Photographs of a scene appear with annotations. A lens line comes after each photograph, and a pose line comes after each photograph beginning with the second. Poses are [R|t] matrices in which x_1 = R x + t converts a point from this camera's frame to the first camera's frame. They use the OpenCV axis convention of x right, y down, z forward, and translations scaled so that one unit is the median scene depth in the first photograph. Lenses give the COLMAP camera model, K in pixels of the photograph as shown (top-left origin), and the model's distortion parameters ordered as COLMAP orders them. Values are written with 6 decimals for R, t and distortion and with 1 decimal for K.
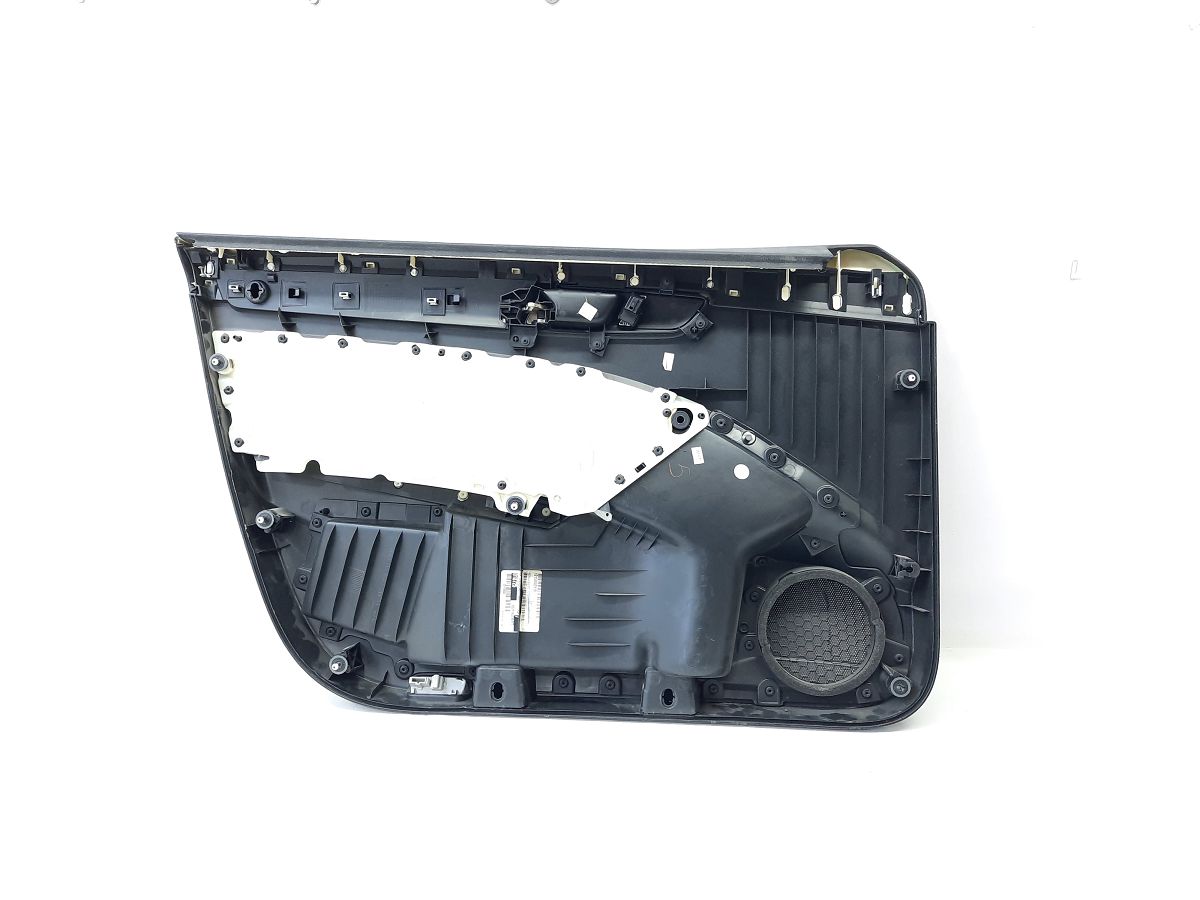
lens RADIAL K [[848.8, 0, 600.0], [0, 848.8, 450.0], [0, 0, 1]] dist [0.020328, -0.006322]
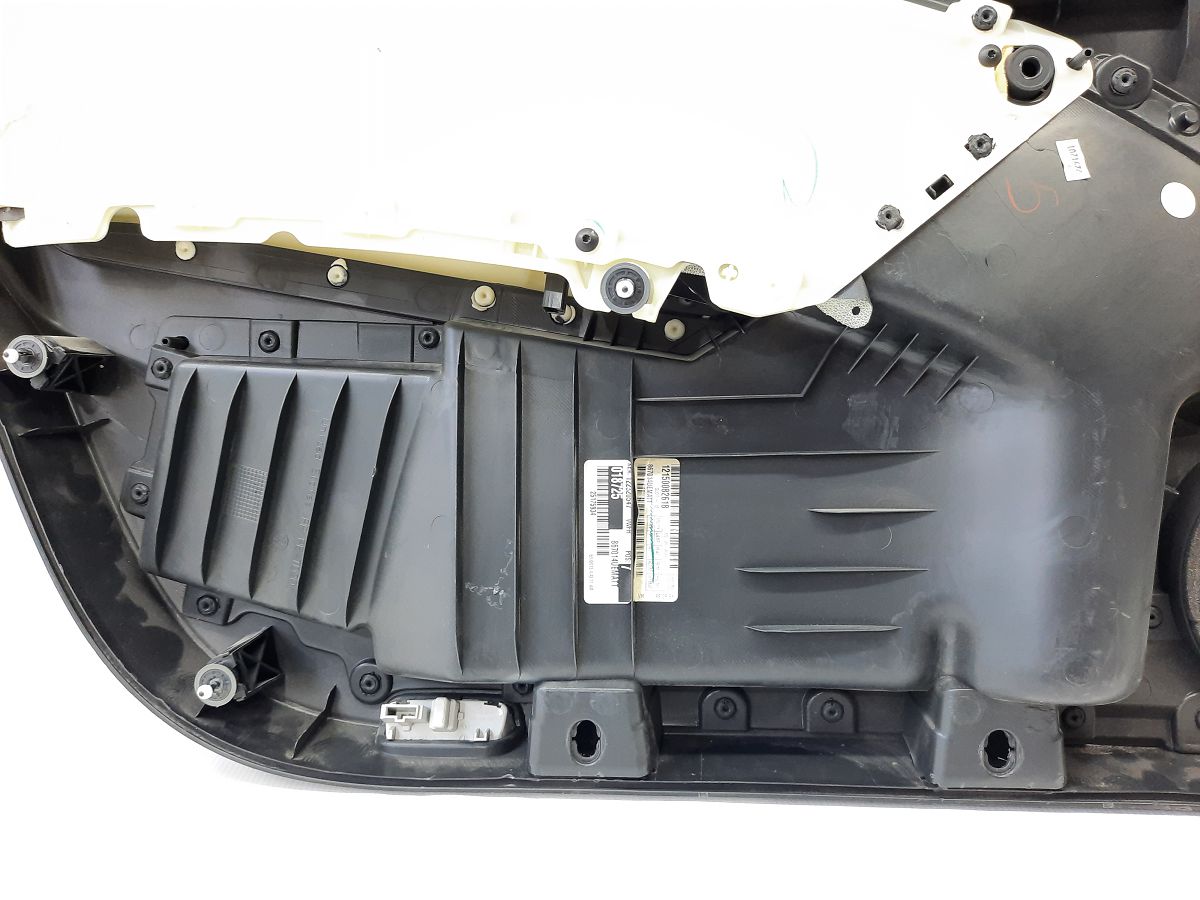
lens RADIAL K [[848.8, 0, 600.0], [0, 848.8, 450.0], [0, 0, 1]] dist [0.020328, -0.006322]
pose [[0.999694, -0.024708, 0.000805, -0.107465], [0.024529, 0.995469, 0.091863, 0.097127], [-0.003071, -0.091815, 0.995771, 0.573686]]
